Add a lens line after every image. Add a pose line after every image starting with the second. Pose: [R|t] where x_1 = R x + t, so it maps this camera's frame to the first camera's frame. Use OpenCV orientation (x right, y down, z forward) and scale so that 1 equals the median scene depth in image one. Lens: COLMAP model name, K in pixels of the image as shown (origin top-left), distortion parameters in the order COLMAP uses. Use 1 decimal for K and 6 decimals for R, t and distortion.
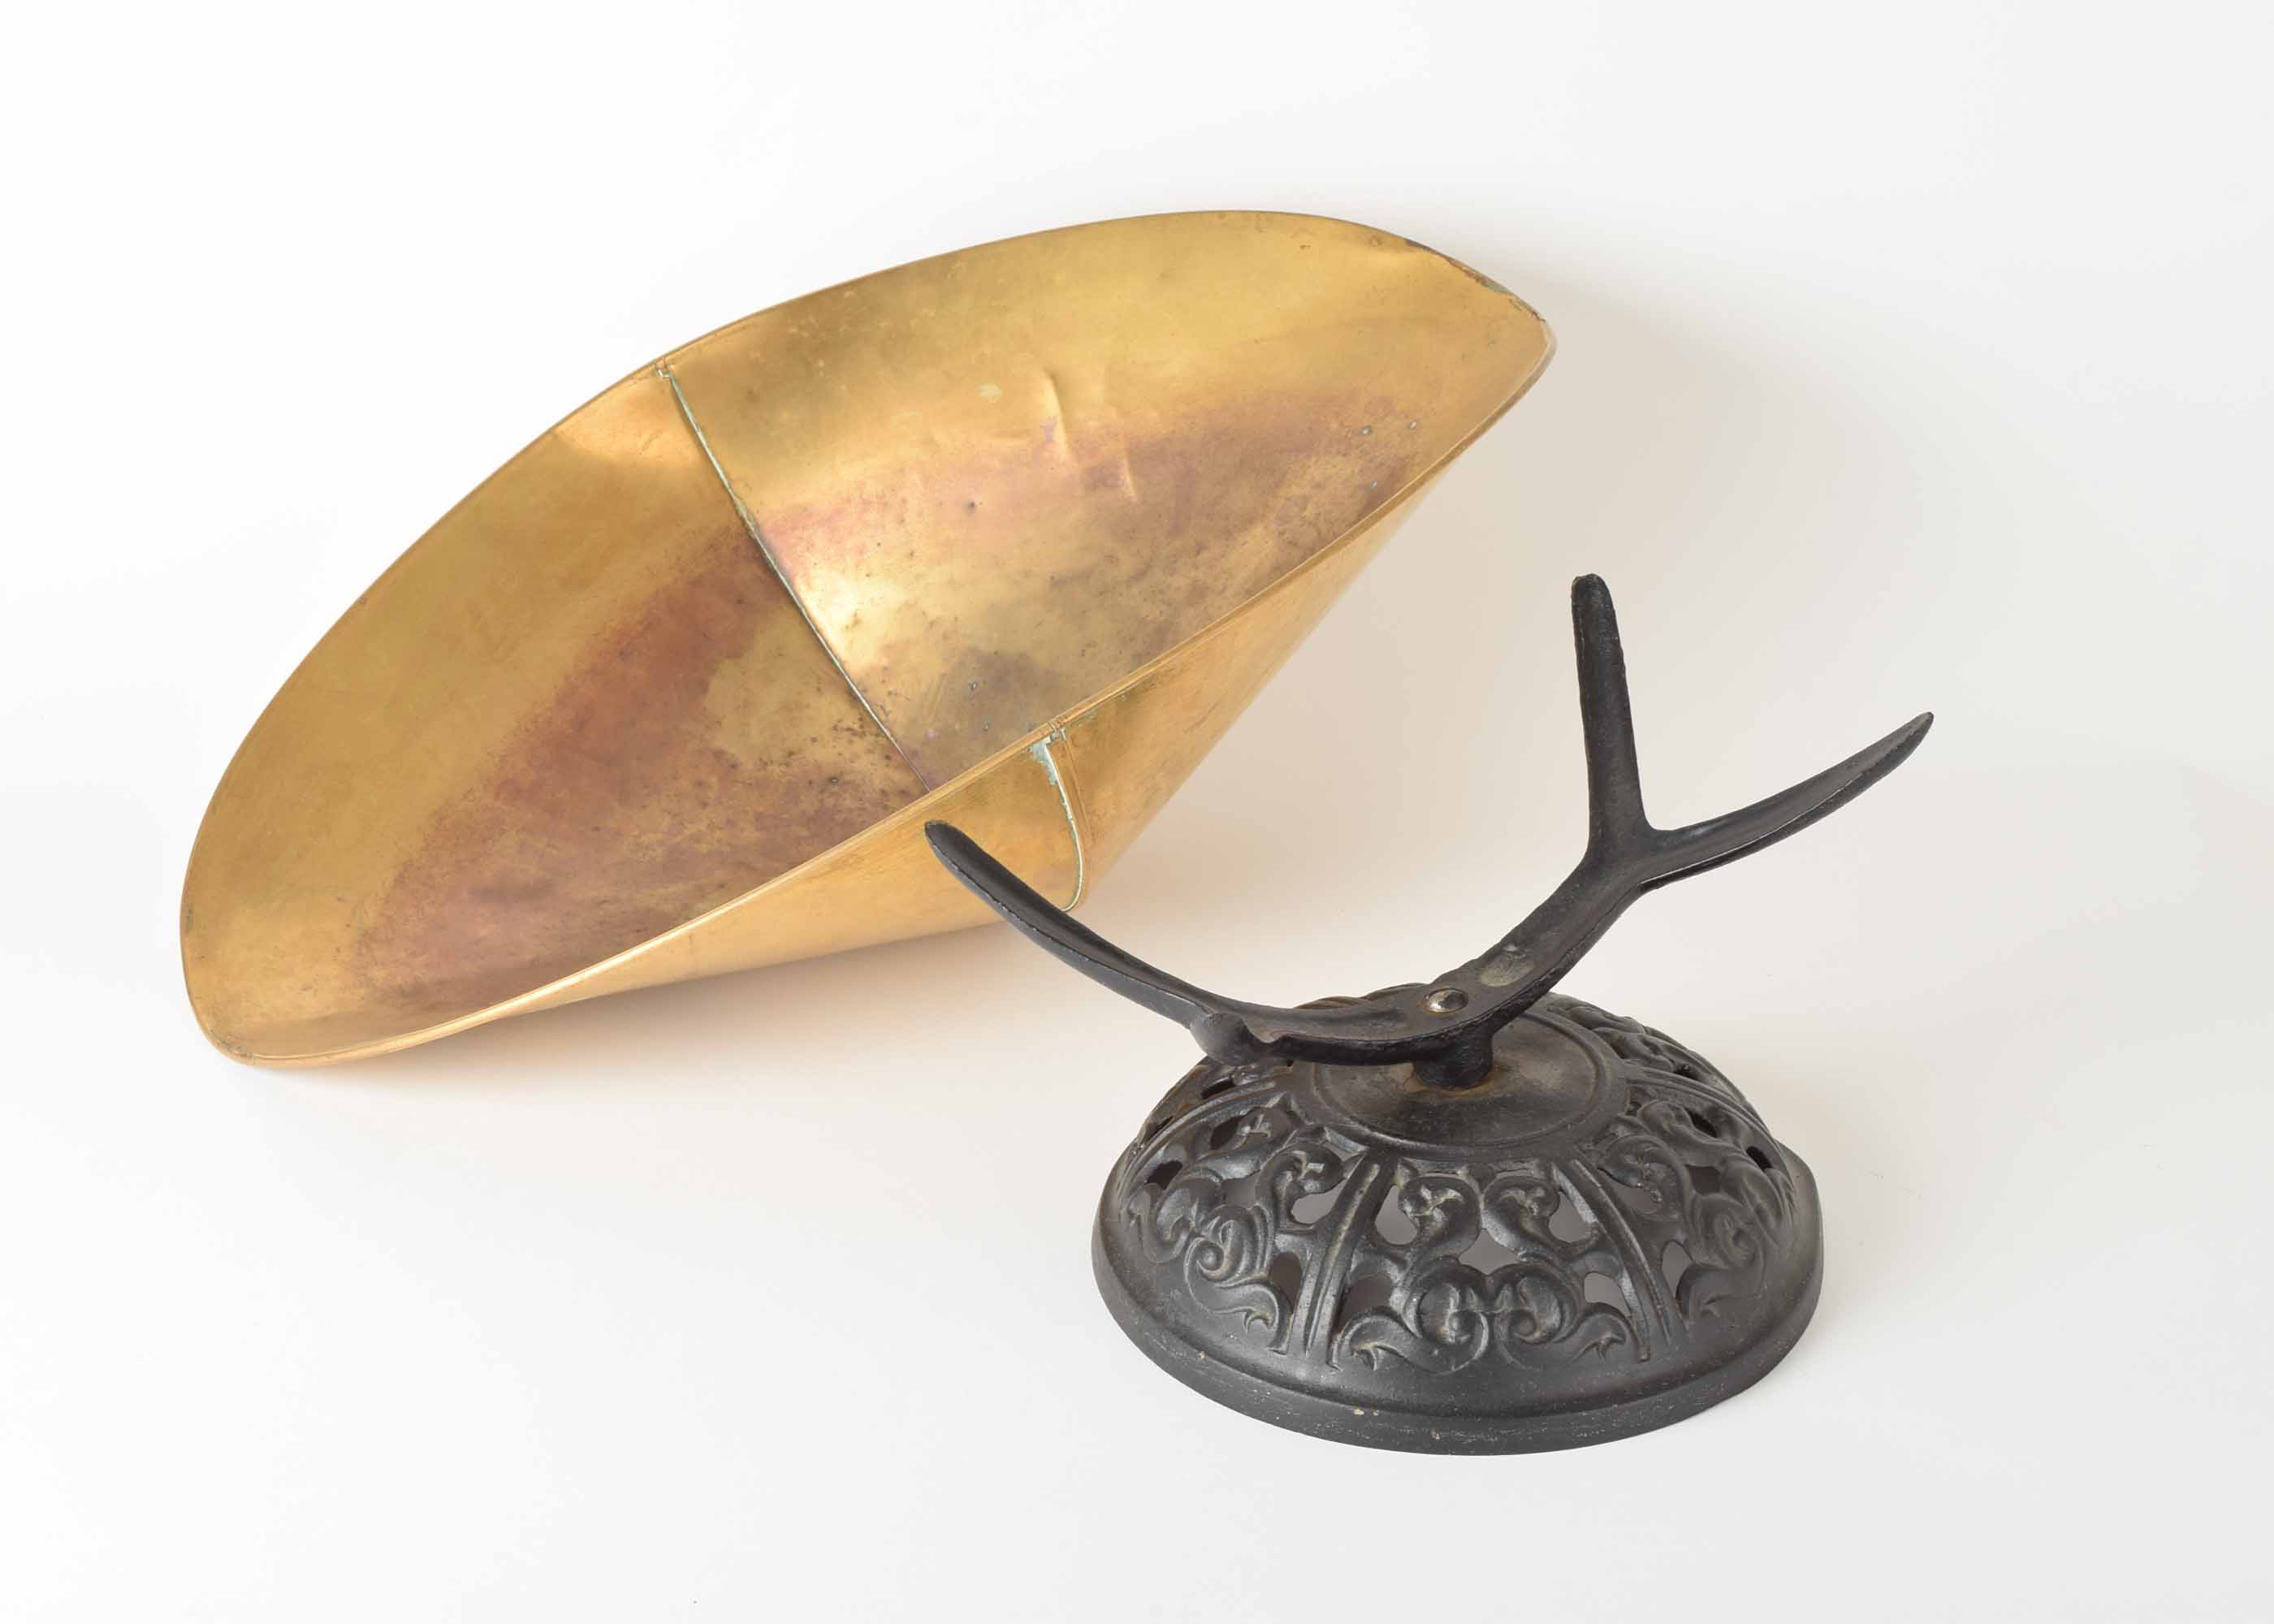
lens RADIAL K [[3715.7, 0, 1137.0], [0, 3715.7, 812.0], [0, 0, 1]] dist [0.002410, 0.000657]
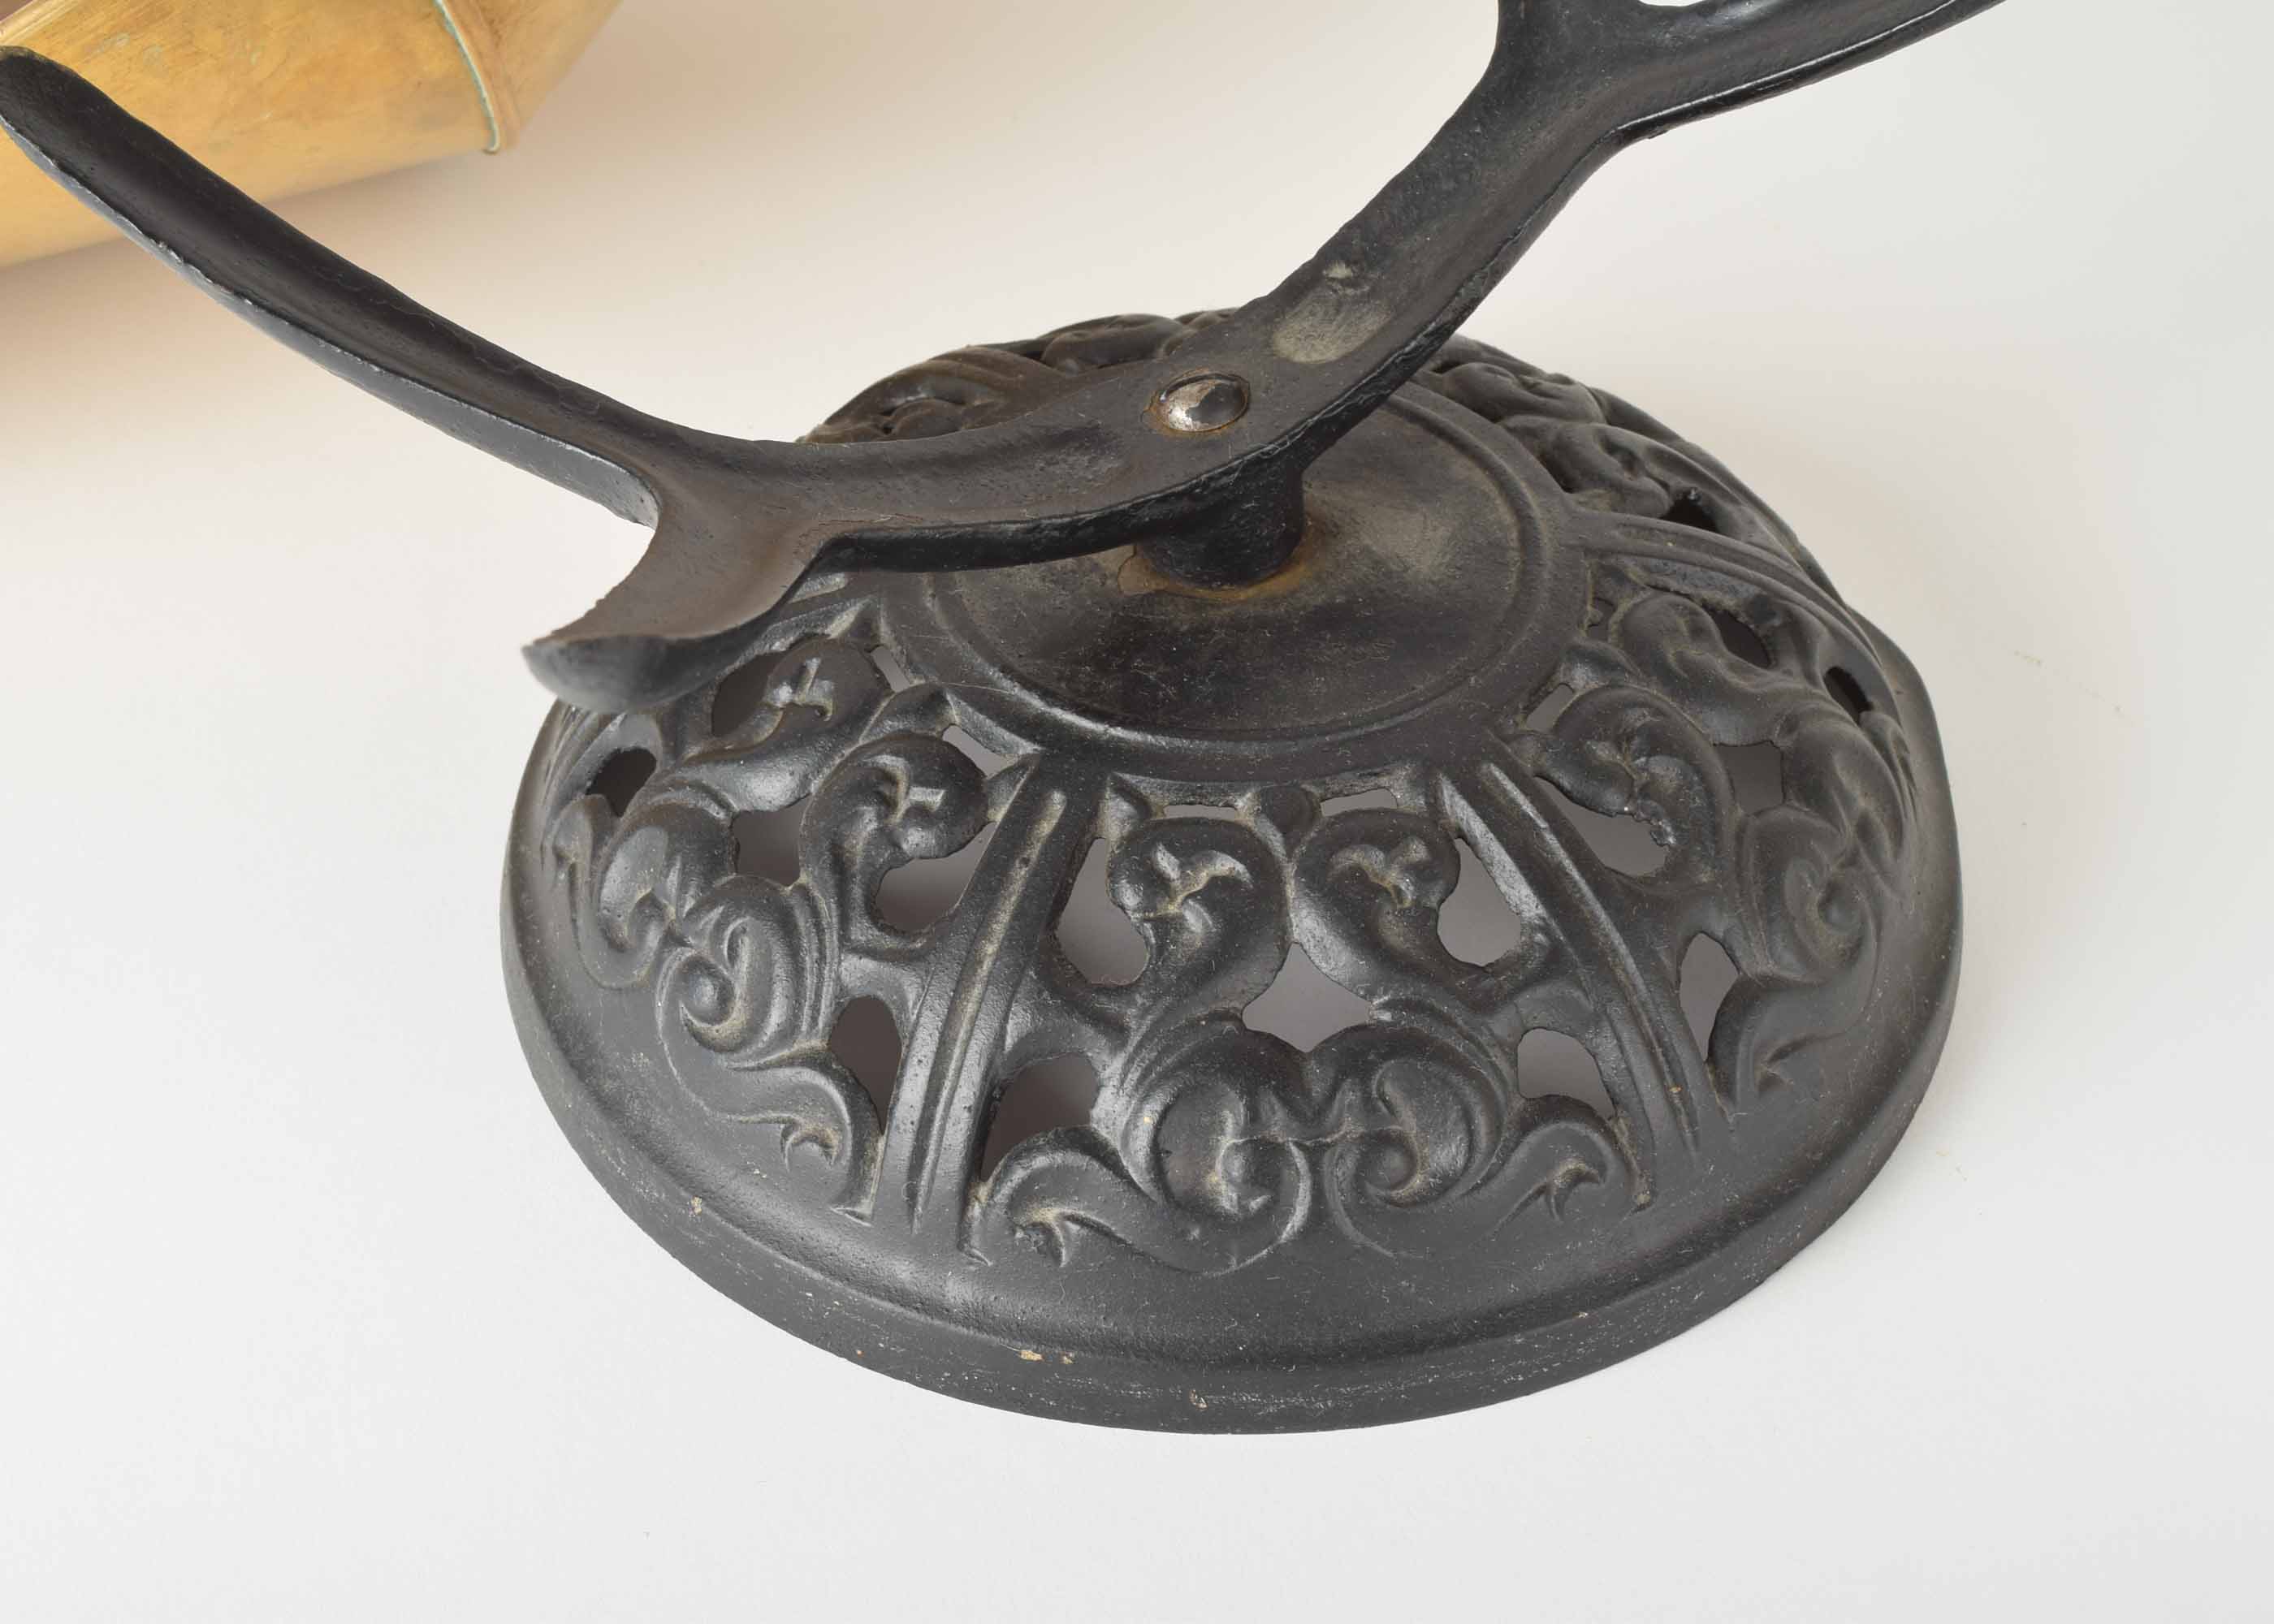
lens RADIAL K [[3344.7, 0, 1137.0], [0, 3344.7, 812.0], [0, 0, 1]] dist [-0.015670, -0.032686]
pose [[0.997490, -0.040910, 0.057787, 0.071997], [0.023278, 0.960289, 0.278034, -0.023910], [-0.066866, -0.275991, 0.958831, 0.866726]]
